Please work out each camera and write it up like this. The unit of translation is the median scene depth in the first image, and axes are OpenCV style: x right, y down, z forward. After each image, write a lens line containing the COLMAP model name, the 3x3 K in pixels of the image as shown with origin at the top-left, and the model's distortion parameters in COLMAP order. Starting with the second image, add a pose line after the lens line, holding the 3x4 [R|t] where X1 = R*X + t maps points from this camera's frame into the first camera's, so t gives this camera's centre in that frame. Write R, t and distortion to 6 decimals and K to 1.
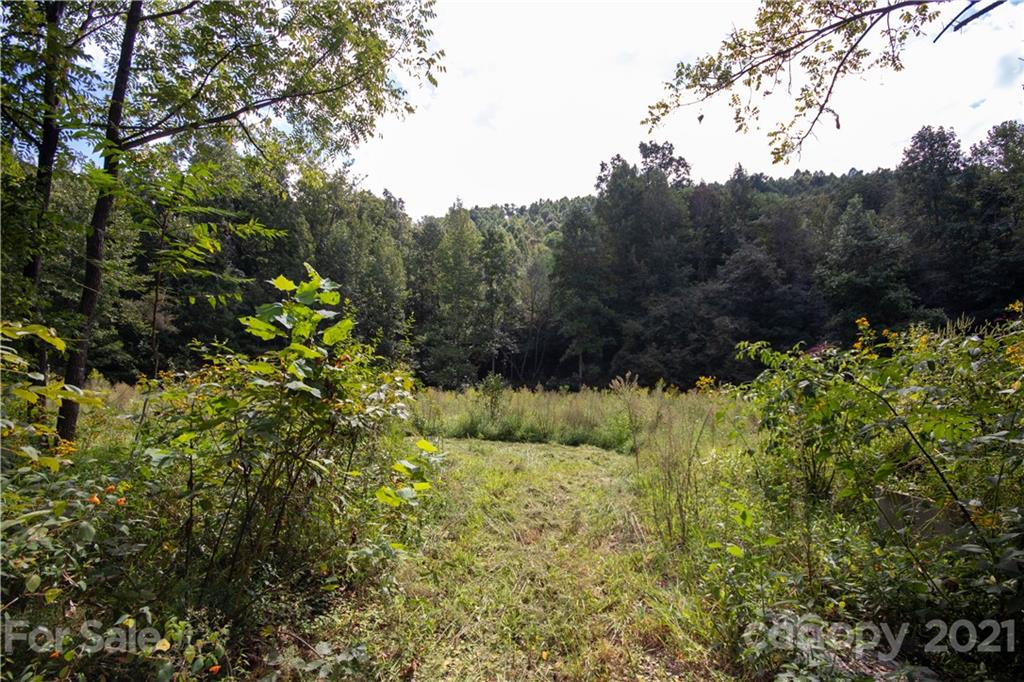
lens RADIAL K [[471.7, 0, 519.2], [0, 471.7, 357.8], [0, 0, 1]] dist [0.005145, -0.008692]
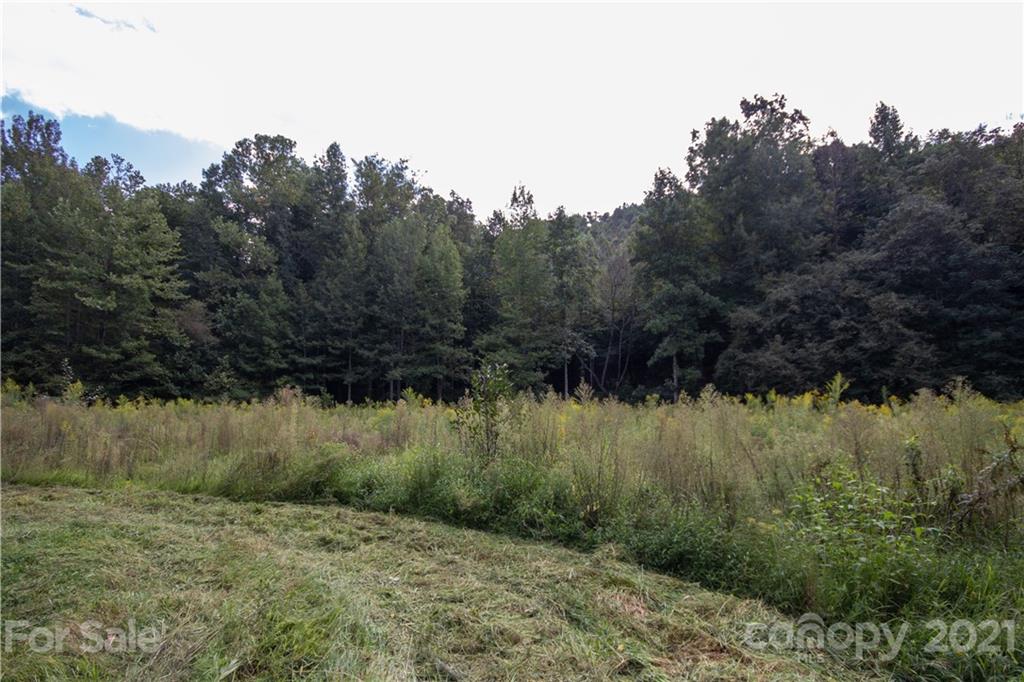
lens RADIAL K [[471.7, 0, 519.8], [0, 471.7, 360.1], [0, 0, 1]] dist [0.005145, -0.008692]
pose [[0.982923, -0.026272, -0.182131, 0.018814], [0.022071, 0.999442, -0.025054, 0.013284], [0.182687, 0.020606, 0.982955, 0.168205]]
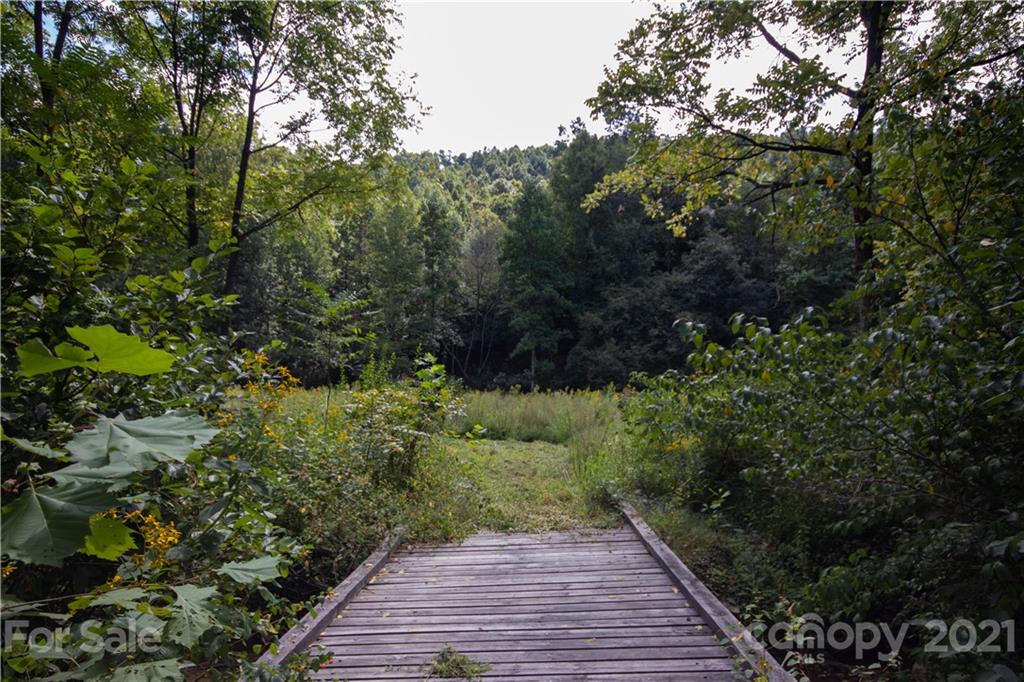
lens RADIAL K [[601.5, 0, 508.8], [0, 601.5, 345.3], [0, 0, 1]] dist [-0.000636, -0.000172]
pose [[0.995806, 0.012675, 0.090605, -0.018134], [-0.012795, 0.999918, 0.000753, -0.013609], [-0.090588, -0.001909, 0.995887, -0.121968]]
